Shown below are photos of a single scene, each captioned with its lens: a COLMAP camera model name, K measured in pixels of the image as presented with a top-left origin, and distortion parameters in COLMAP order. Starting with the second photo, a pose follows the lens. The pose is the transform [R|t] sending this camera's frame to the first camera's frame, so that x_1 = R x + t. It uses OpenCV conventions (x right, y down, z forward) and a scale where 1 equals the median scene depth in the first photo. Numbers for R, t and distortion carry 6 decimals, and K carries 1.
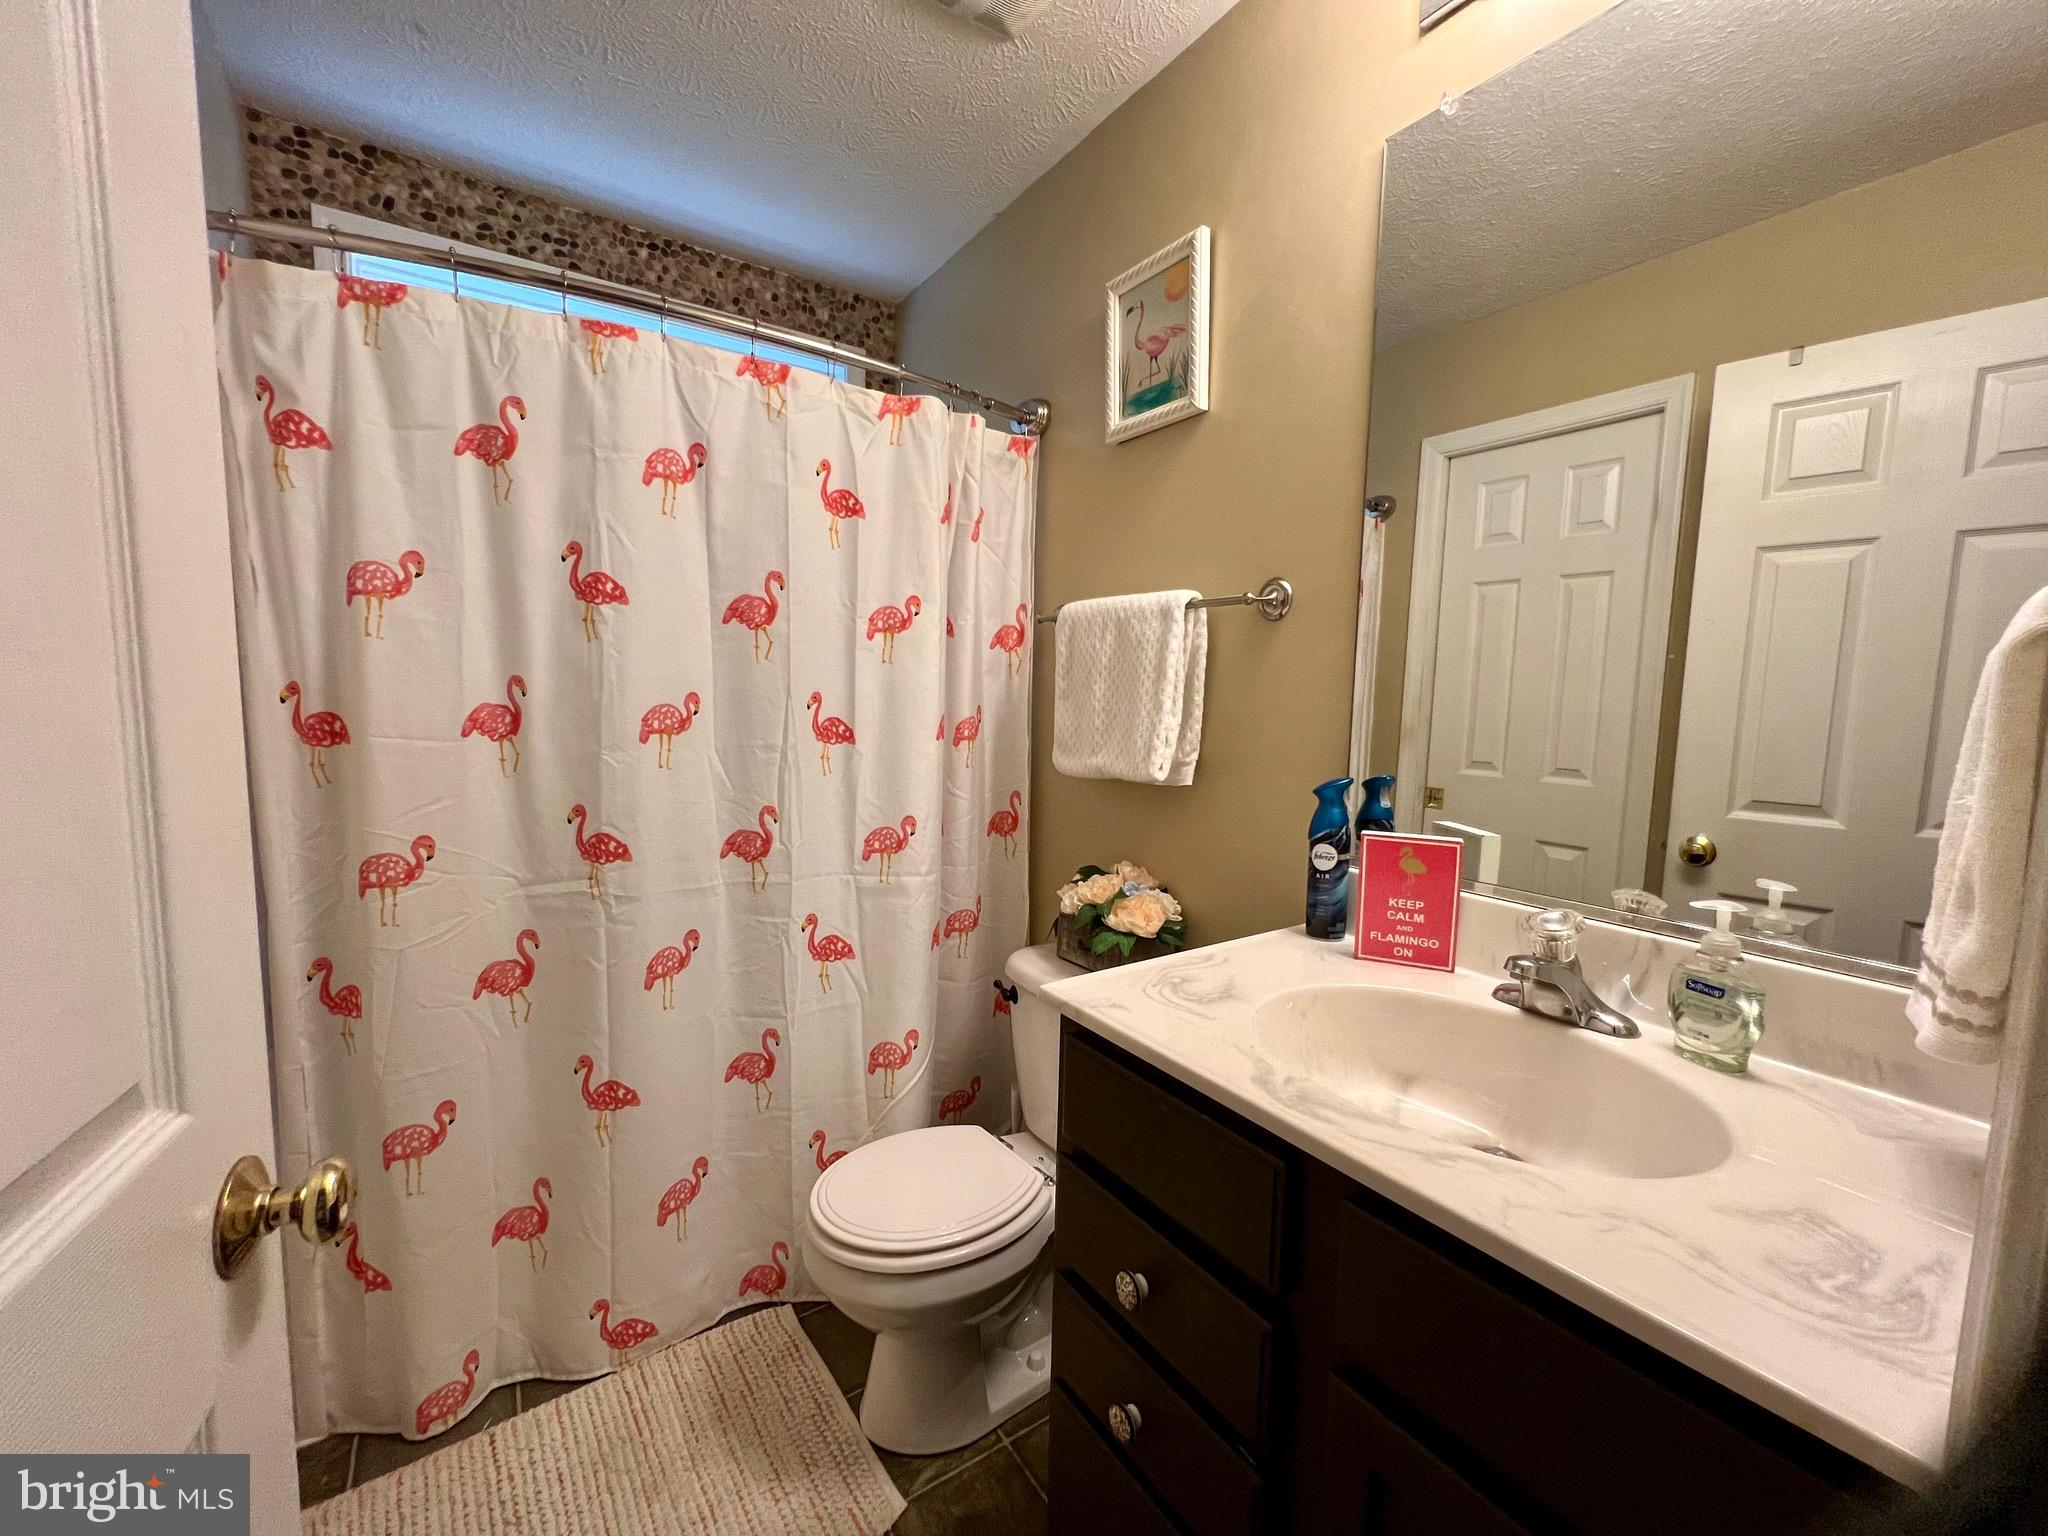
lens RADIAL K [[815.4, 0, 1018.4], [0, 815.4, 762.1], [0, 0, 1]] dist [-0.001460, 0.000531]
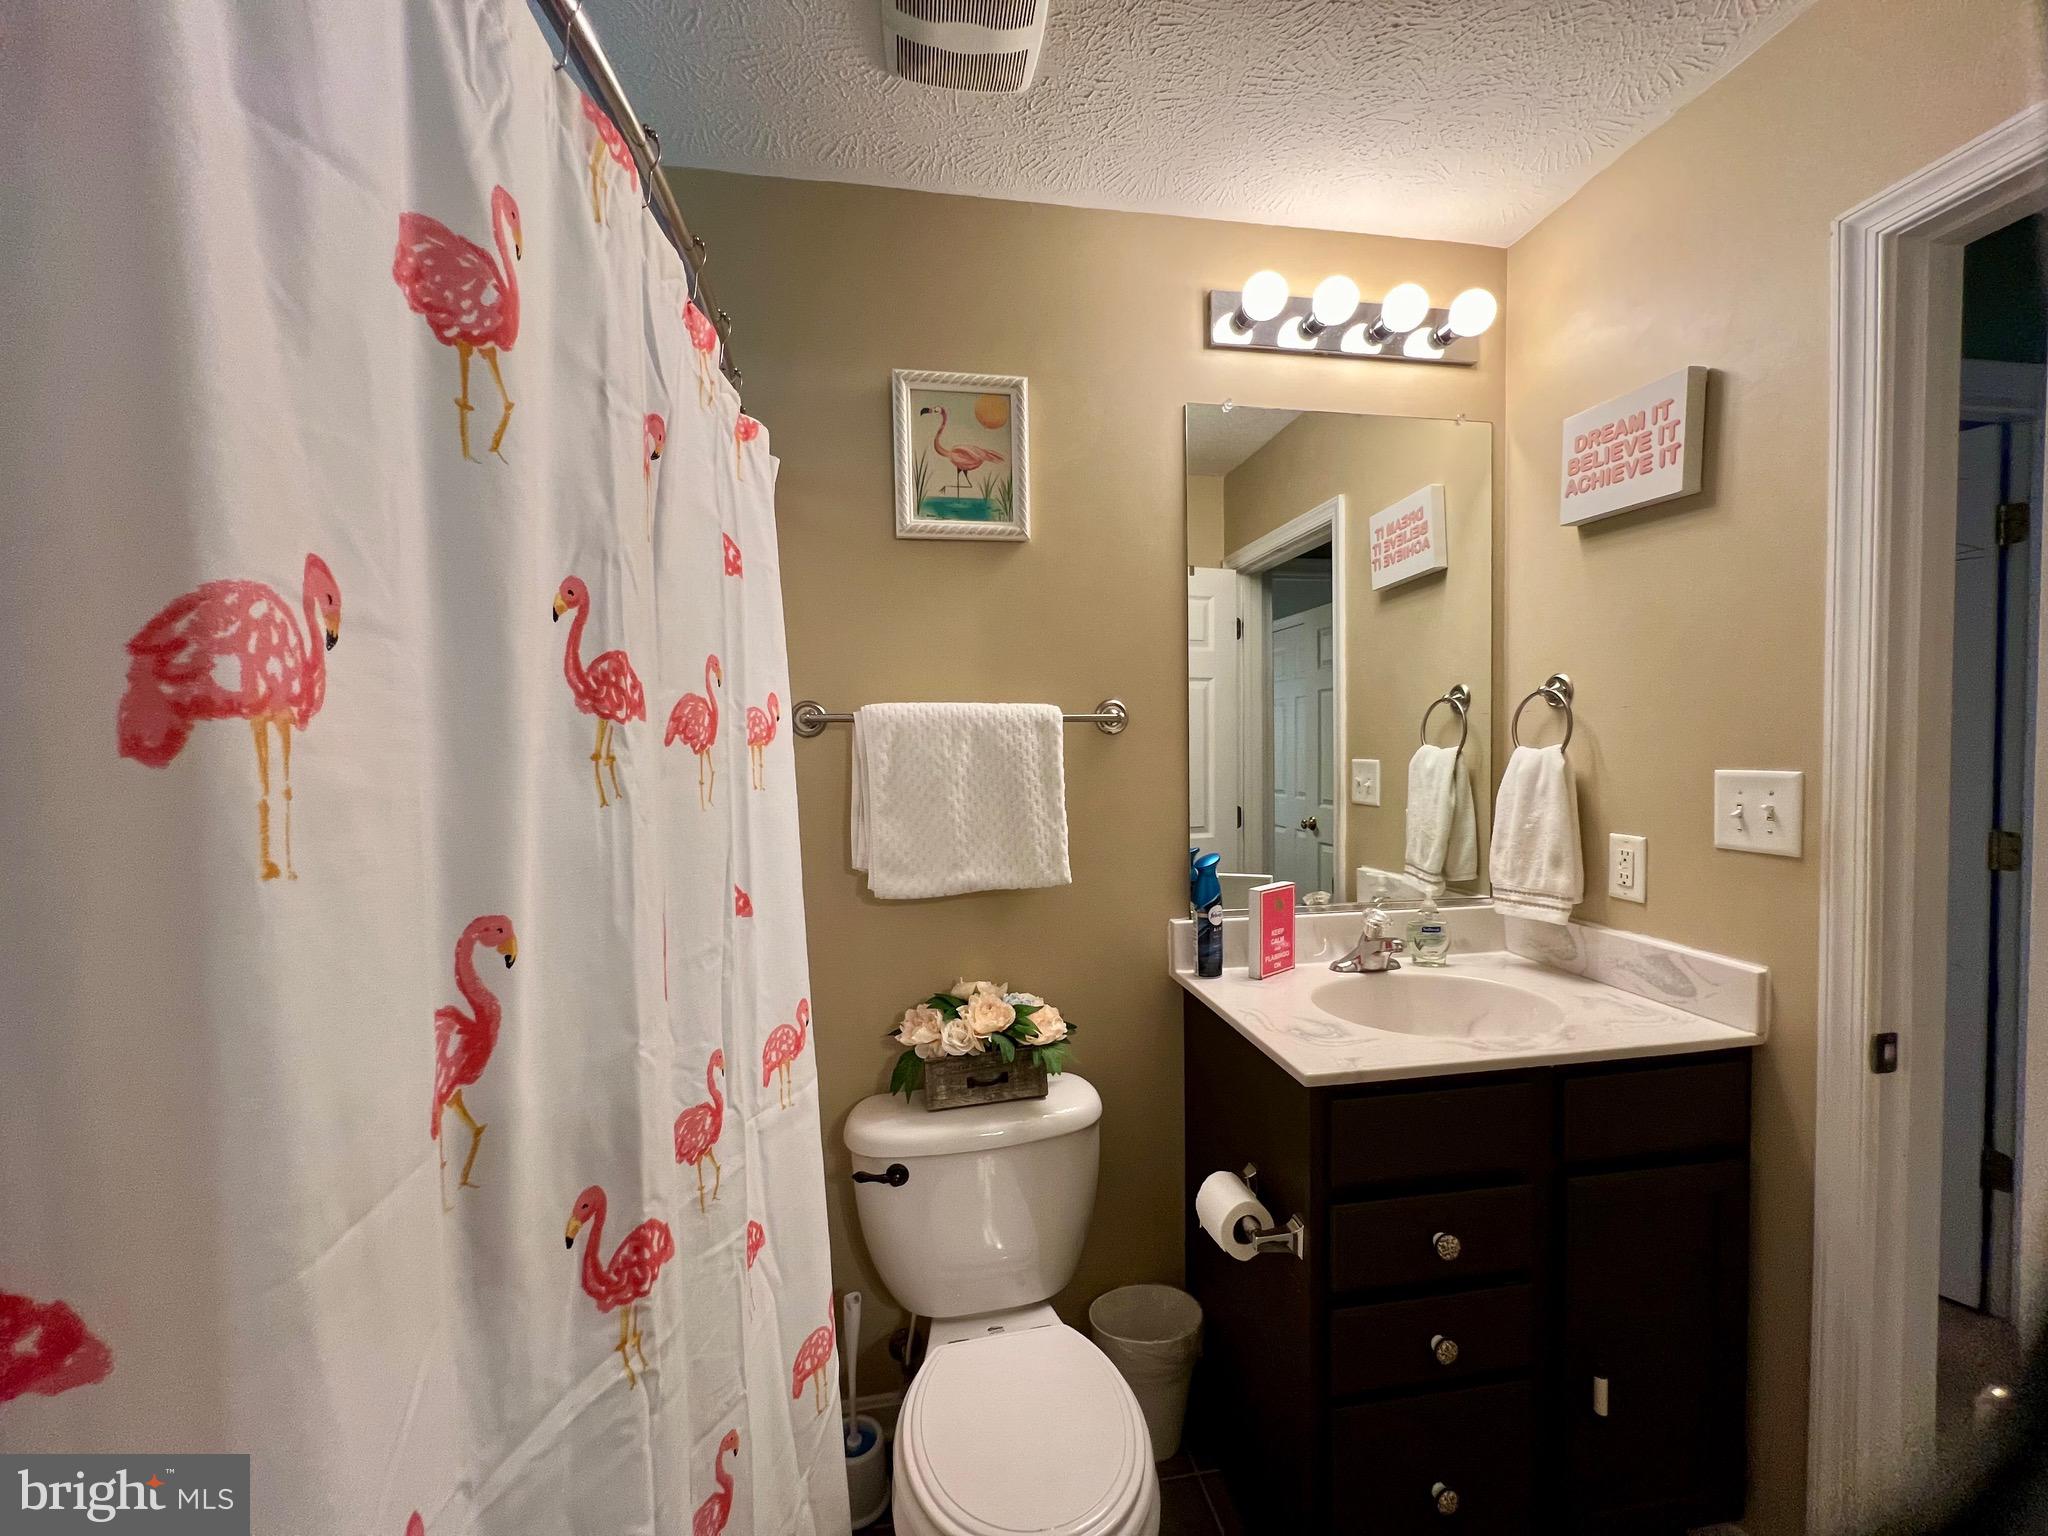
lens RADIAL K [[815.4, 0, 1023.8], [0, 815.4, 765.5], [0, 0, 1]] dist [-0.001460, 0.000531]
pose [[0.414457, -0.051401, 0.908616, -0.833222], [0.103749, 0.994563, 0.008939, -0.149818], [-0.904136, 0.090563, 0.417537, 0.609430]]
